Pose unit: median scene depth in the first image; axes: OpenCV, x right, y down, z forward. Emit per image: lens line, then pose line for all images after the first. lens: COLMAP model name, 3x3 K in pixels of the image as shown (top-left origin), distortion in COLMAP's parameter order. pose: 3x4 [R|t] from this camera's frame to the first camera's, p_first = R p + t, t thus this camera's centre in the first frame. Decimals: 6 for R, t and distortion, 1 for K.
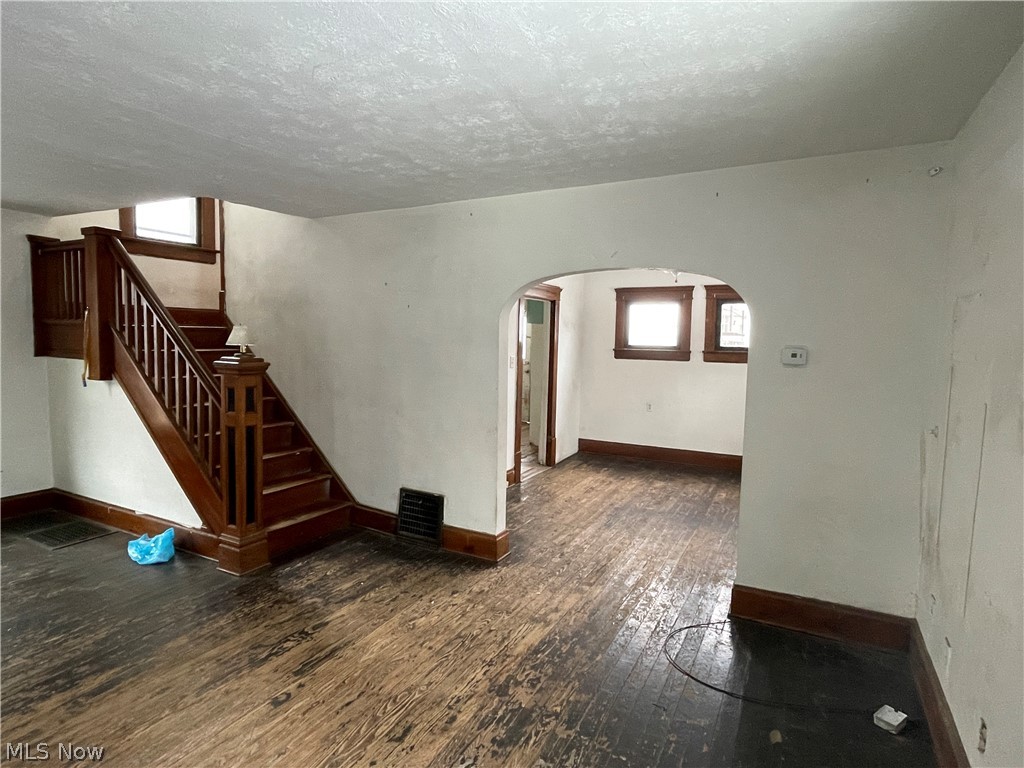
lens RADIAL K [[559.7, 0, 513.9], [0, 559.7, 375.2], [0, 0, 1]] dist [-0.002453, -0.001169]
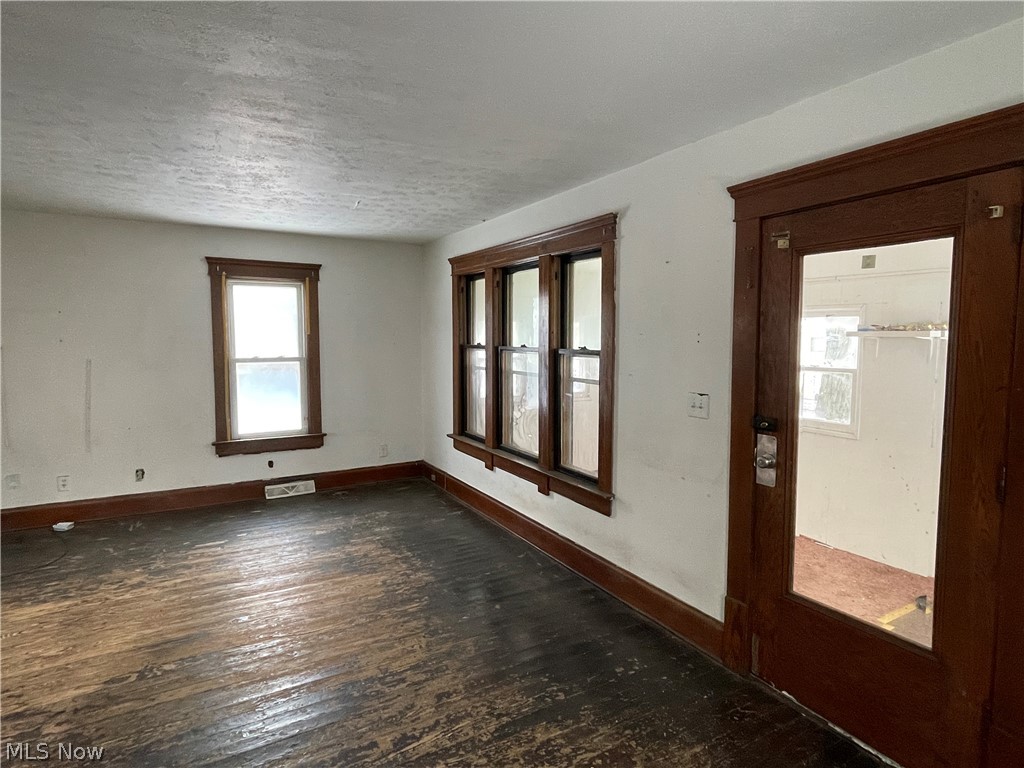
lens RADIAL K [[559.7, 0, 513.9], [0, 559.7, 375.2], [0, 0, 1]] dist [-0.002453, -0.001169]
pose [[-0.849132, -0.056190, 0.525183, -1.022644], [0.021896, 0.989725, 0.141294, -0.092866], [-0.527727, 0.131477, -0.839177, 1.068605]]
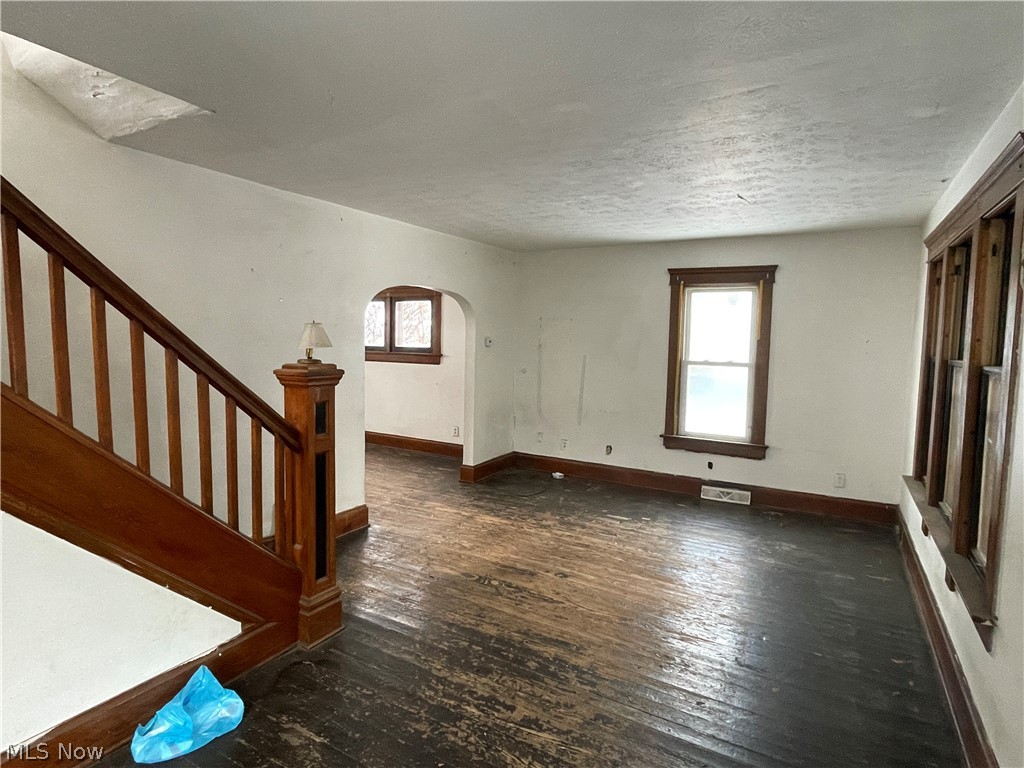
lens RADIAL K [[559.7, 0, 513.9], [0, 559.7, 375.2], [0, 0, 1]] dist [-0.002453, -0.001169]
pose [[0.031742, -0.087041, 0.995699, -1.213353], [0.051254, 0.995032, 0.085349, -0.065526], [-0.998181, 0.048324, 0.036045, 0.670476]]
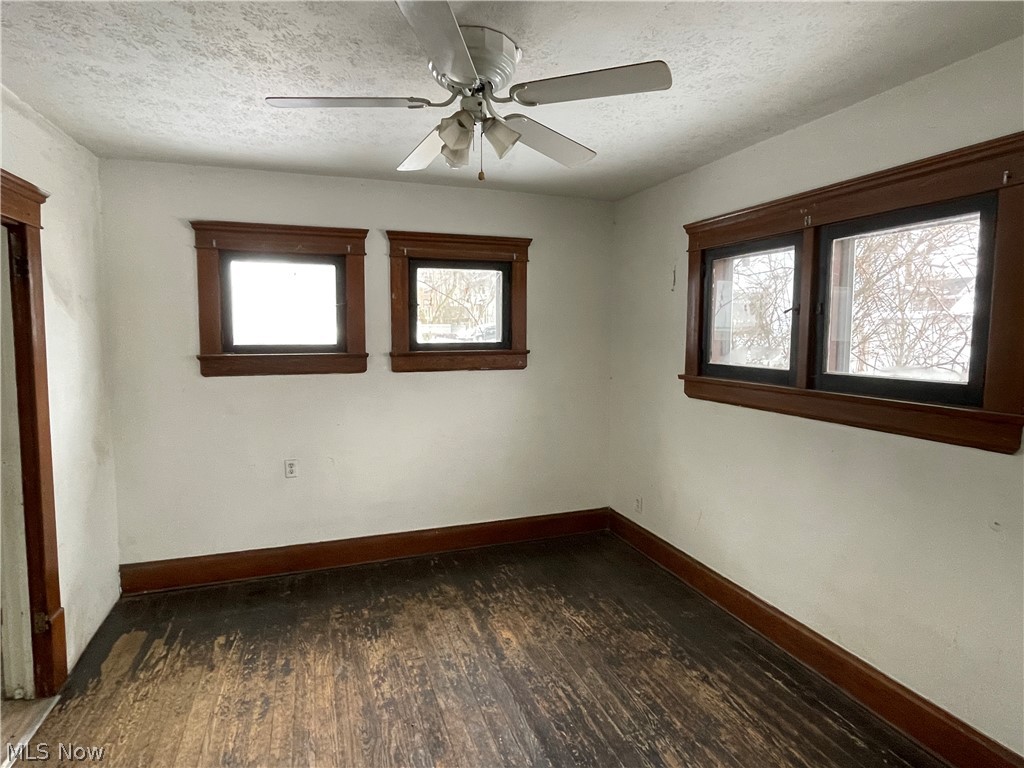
lens RADIAL K [[559.7, 0, 513.9], [0, 559.7, 375.2], [0, 0, 1]] dist [-0.002453, -0.001169]
pose [[0.674913, -0.073615, 0.734216, 0.031762], [0.060745, 0.997177, 0.044142, -0.069299], [-0.735393, 0.014808, 0.677479, 0.981775]]
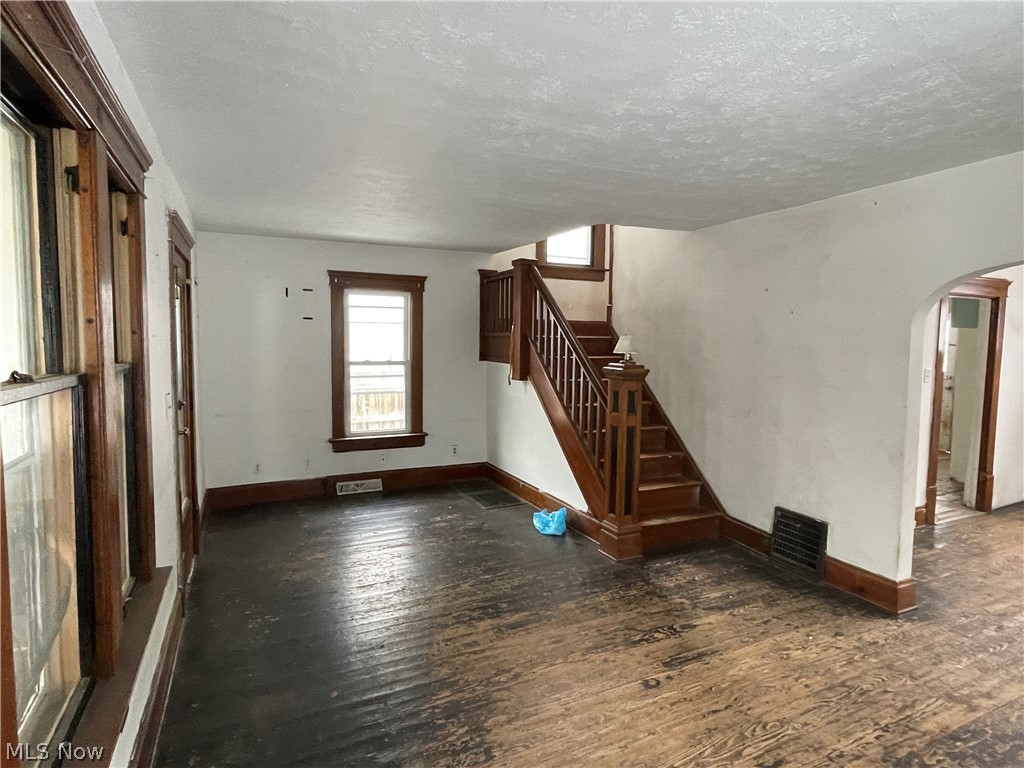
lens RADIAL K [[559.7, 0, 513.9], [0, 559.7, 375.2], [0, 0, 1]] dist [-0.002453, -0.001169]
pose [[0.803968, 0.028506, -0.593989, -0.005457], [-0.037547, 0.999291, -0.002864, 0.001413], [0.593486, 0.024605, 0.804468, -0.021492]]
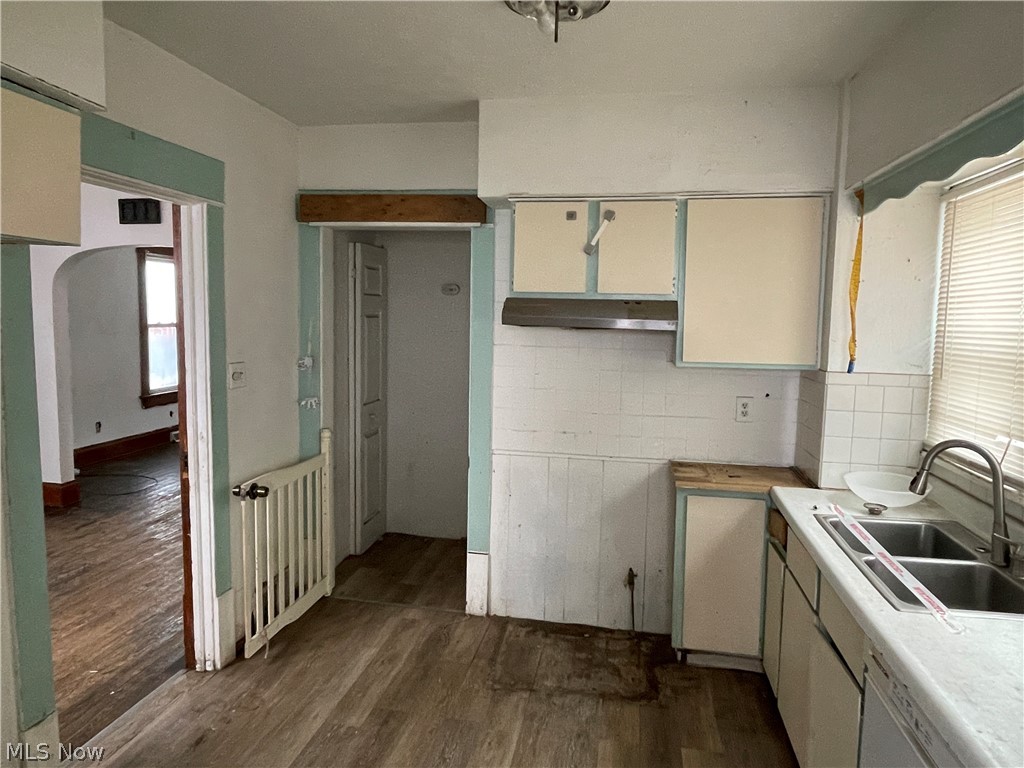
lens RADIAL K [[664.0, 0, 511.7], [0, 664.0, 379.3], [0, 0, 1]] dist [0.000046, 0.000055]
pose [[-0.951922, -0.006615, -0.306268, -0.108470], [-0.059746, 0.984577, 0.164432, -0.174237], [0.300457, 0.174825, -0.937636, 2.411837]]
